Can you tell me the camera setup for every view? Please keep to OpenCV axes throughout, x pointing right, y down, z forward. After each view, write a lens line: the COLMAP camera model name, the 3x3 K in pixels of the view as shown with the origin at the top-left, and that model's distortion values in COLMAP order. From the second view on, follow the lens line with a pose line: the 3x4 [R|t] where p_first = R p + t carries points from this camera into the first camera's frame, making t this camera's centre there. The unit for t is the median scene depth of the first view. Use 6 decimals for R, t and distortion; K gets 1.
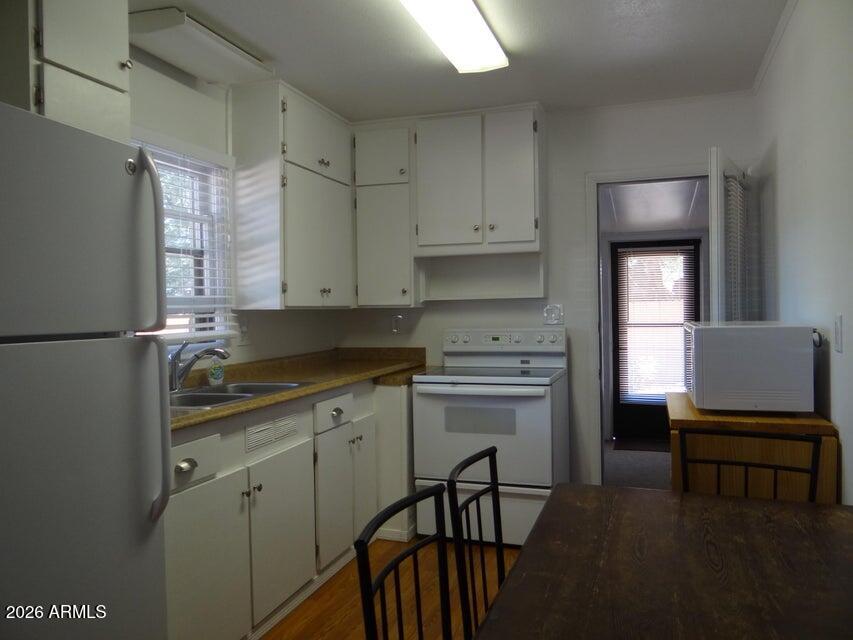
lens RADIAL K [[676.9, 0, 424.9], [0, 676.9, 316.6], [0, 0, 1]] dist [0.000335, 0.002223]
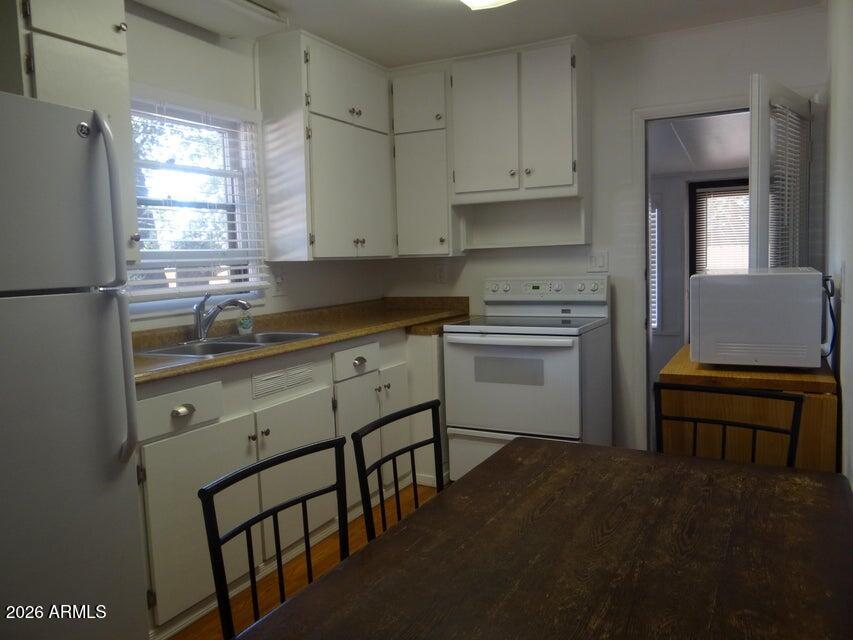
lens RADIAL K [[676.9, 0, 424.9], [0, 676.9, 316.6], [0, 0, 1]] dist [0.000335, 0.002223]
pose [[0.986802, -0.000213, -0.161930, 0.118745], [0.012909, 0.996920, 0.077358, -0.003240], [0.161415, -0.078427, 0.983765, 0.013691]]
